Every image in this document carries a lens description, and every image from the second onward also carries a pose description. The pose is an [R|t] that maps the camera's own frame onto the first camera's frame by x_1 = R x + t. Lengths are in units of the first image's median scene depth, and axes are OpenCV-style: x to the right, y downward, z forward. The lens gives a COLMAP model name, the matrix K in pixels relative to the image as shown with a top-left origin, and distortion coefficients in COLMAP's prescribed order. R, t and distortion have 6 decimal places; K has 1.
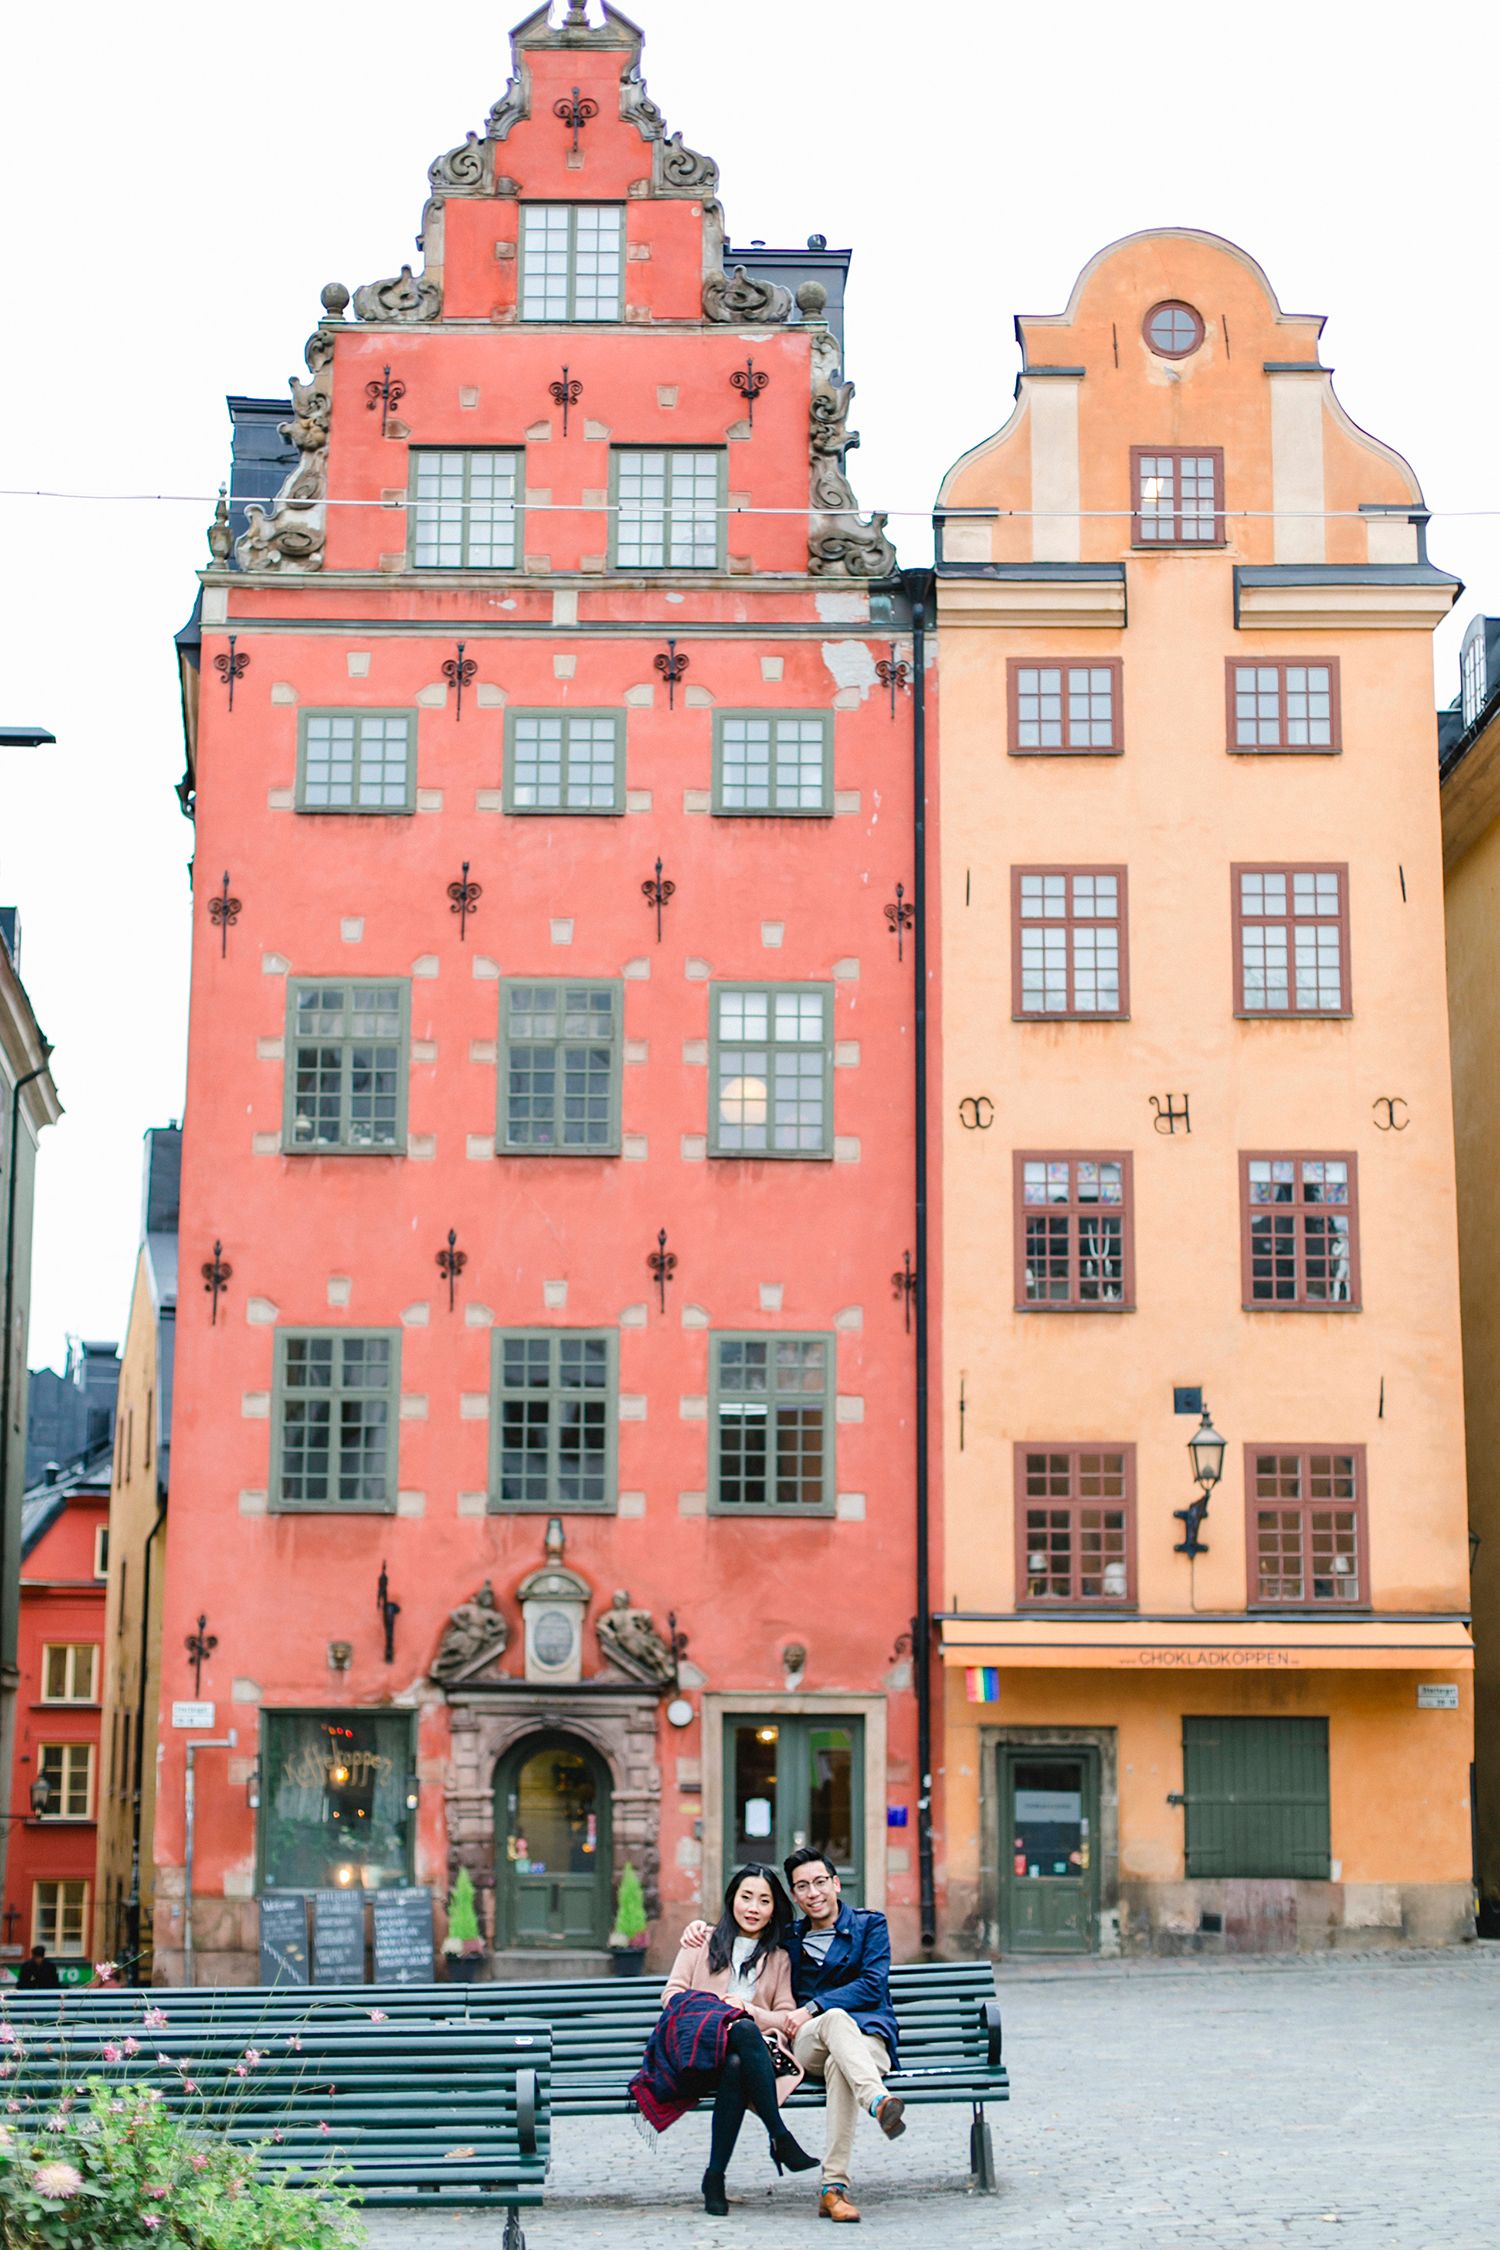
lens RADIAL K [[3259.0, 0, 739.7], [0, 3259.0, 1112.1], [0, 0, 1]] dist [0.006918, 0.000000]
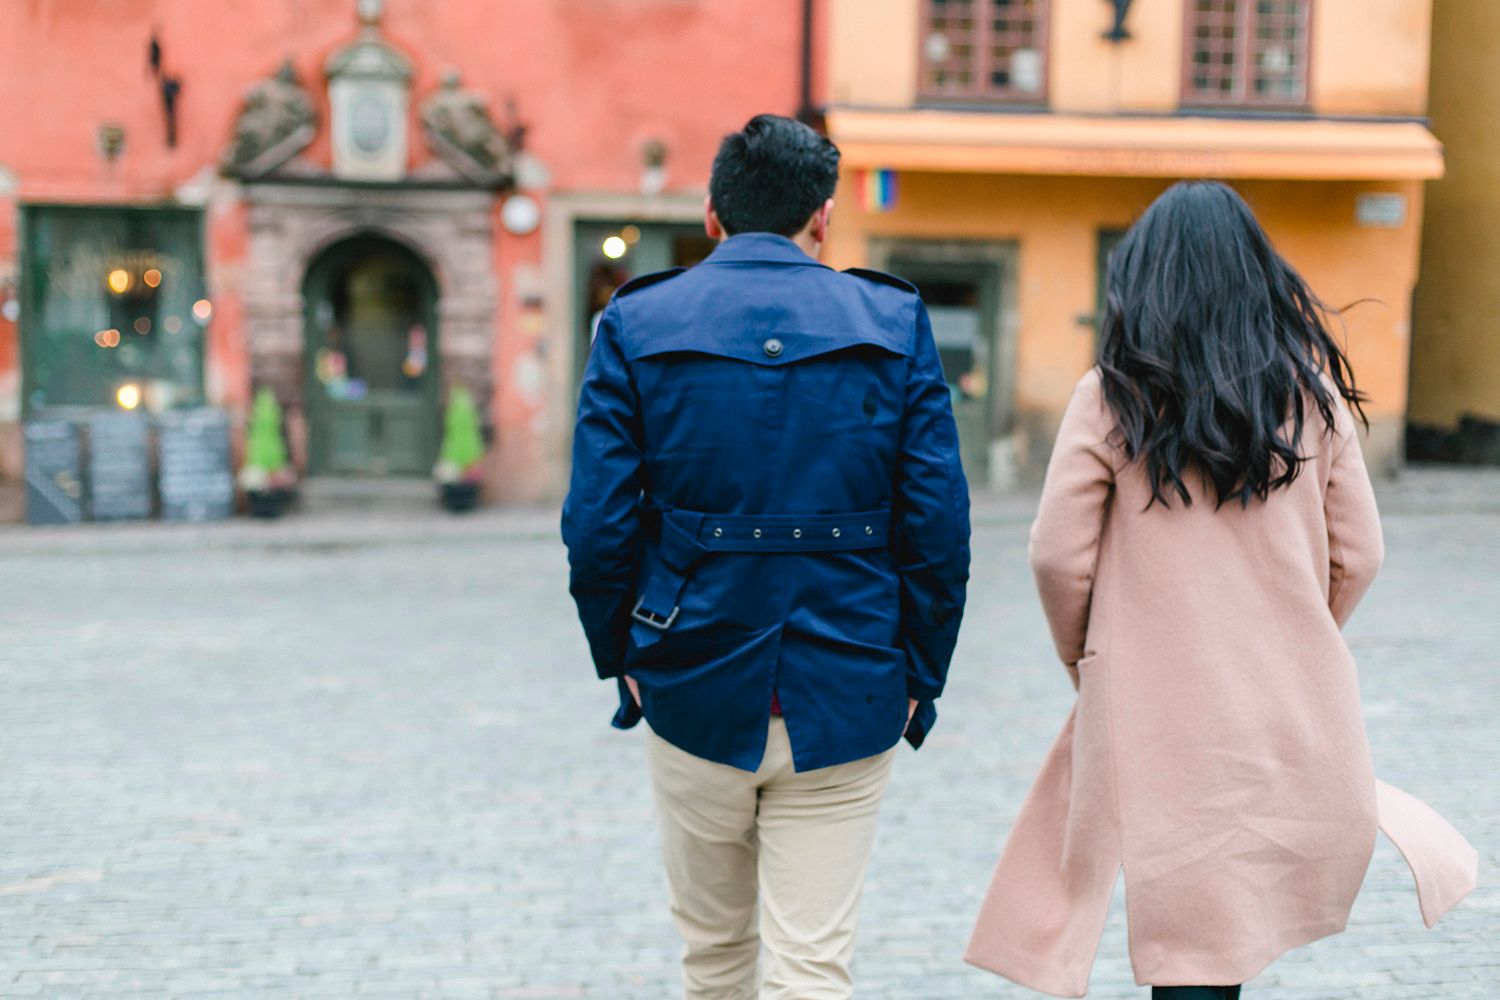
lens RADIAL K [[2172.7, 0, 752.4], [0, 2172.7, 473.4], [0, 0, 1]] dist [0.006918, 0.000000]
pose [[0.998168, 0.009383, 0.059775, 0.009088], [-0.026876, 0.953852, 0.299073, 0.077231], [-0.054211, -0.300131, 0.952356, 0.435244]]
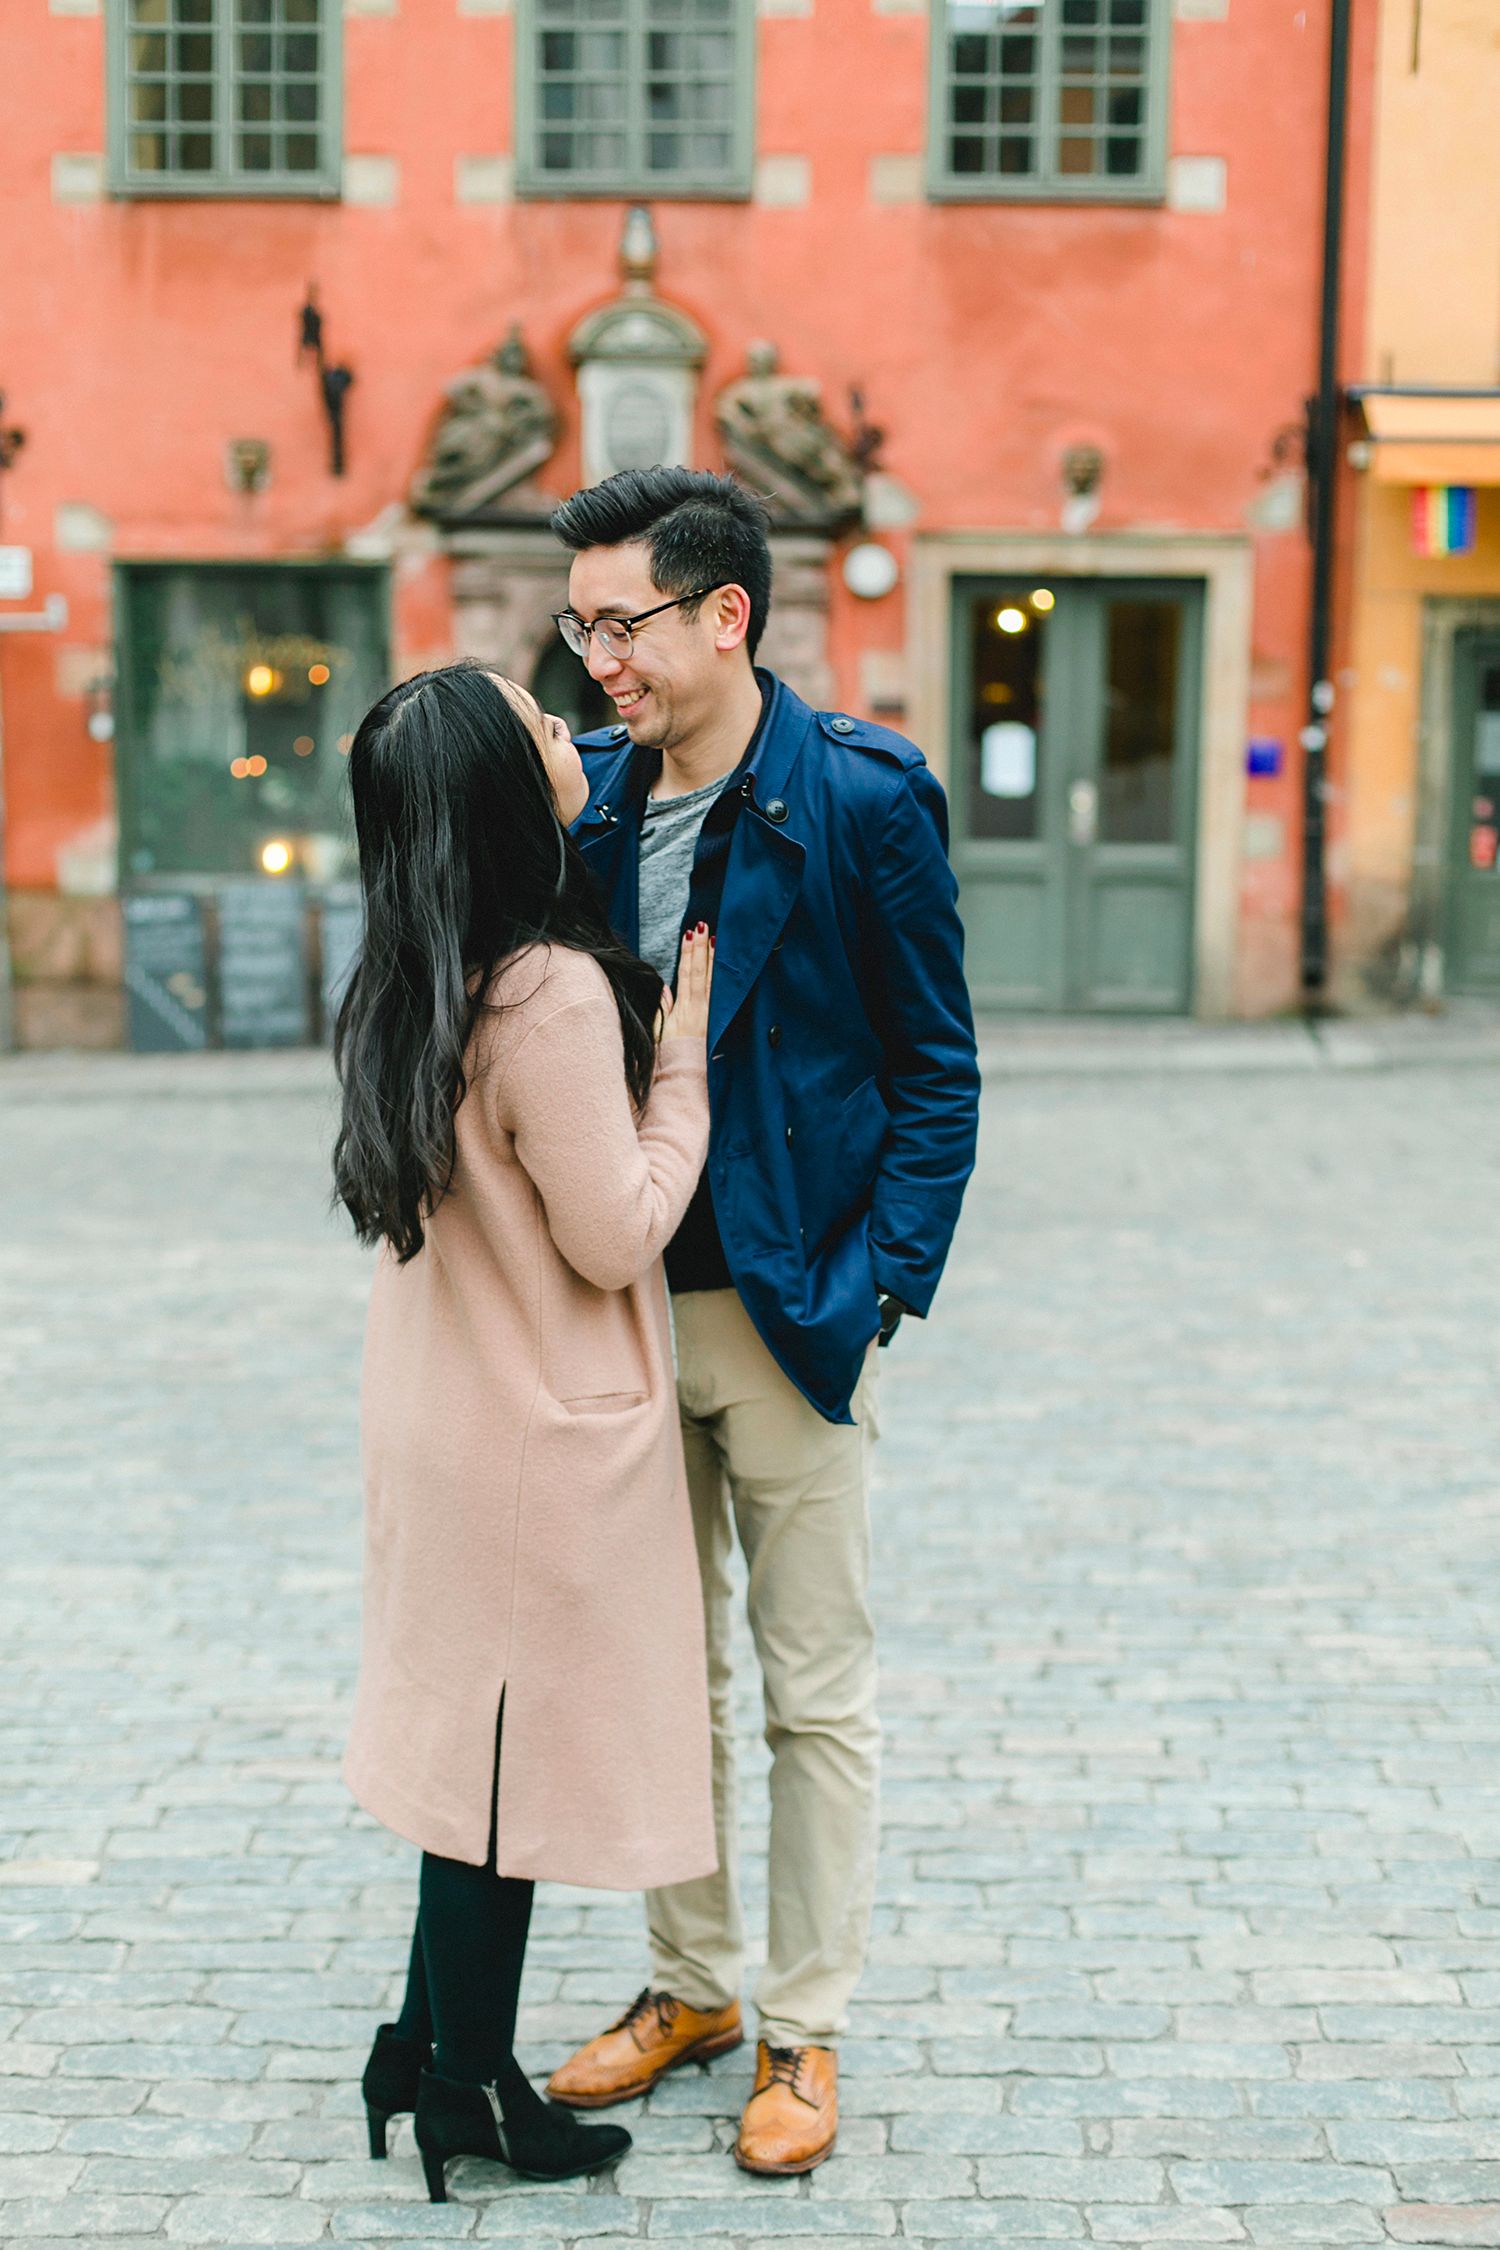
lens RADIAL K [[3259.0, 0, 752.7], [0, 3259.0, 1113.3], [0, 0, 1]] dist [0.006918, 0.000000]
pose [[0.996713, 0.016733, -0.079273, 0.006979], [0.011604, 0.938870, 0.344076, 0.081929], [0.080184, -0.343864, 0.935589, 0.458650]]
